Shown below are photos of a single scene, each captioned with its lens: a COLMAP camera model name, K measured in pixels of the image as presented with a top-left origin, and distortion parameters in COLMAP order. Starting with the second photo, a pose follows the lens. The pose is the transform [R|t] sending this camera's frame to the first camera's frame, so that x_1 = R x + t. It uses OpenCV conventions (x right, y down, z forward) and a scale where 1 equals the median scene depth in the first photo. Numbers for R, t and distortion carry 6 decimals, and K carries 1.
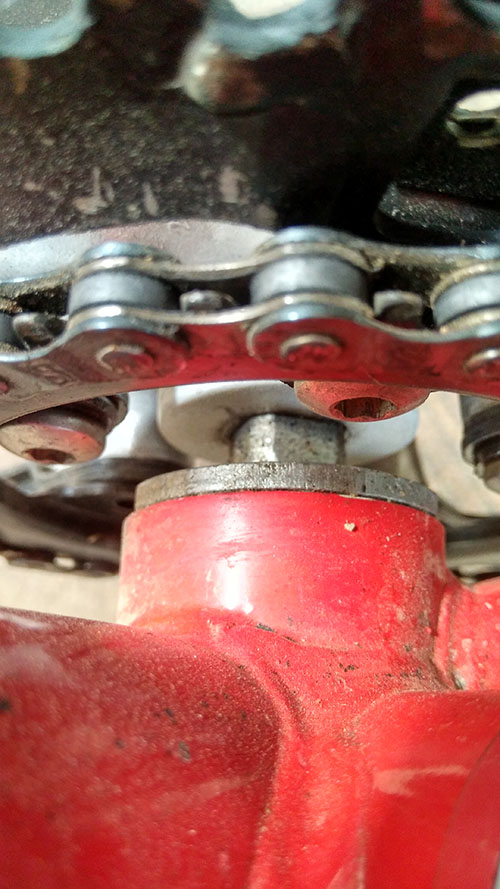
lens RADIAL K [[731.7, 0, 250.0], [0, 731.7, 444.5], [0, 0, 1]] dist [0.090794, -0.258311]
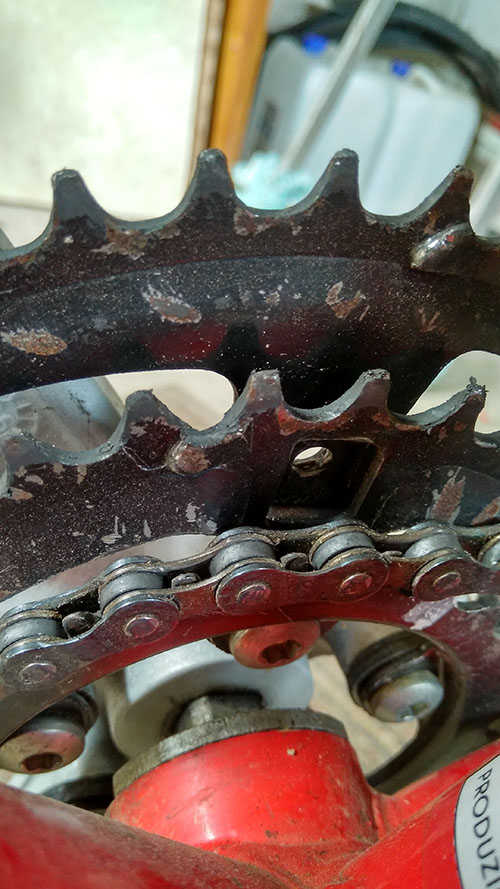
lens RADIAL K [[731.7, 0, 250.0], [0, 731.7, 444.5], [0, 0, 1]] dist [0.090794, -0.258311]
pose [[0.956157, -0.140618, 0.256887, -0.305042], [0.245887, 0.861942, -0.443391, 0.315787], [-0.159073, 0.487117, 0.858728, -0.612784]]
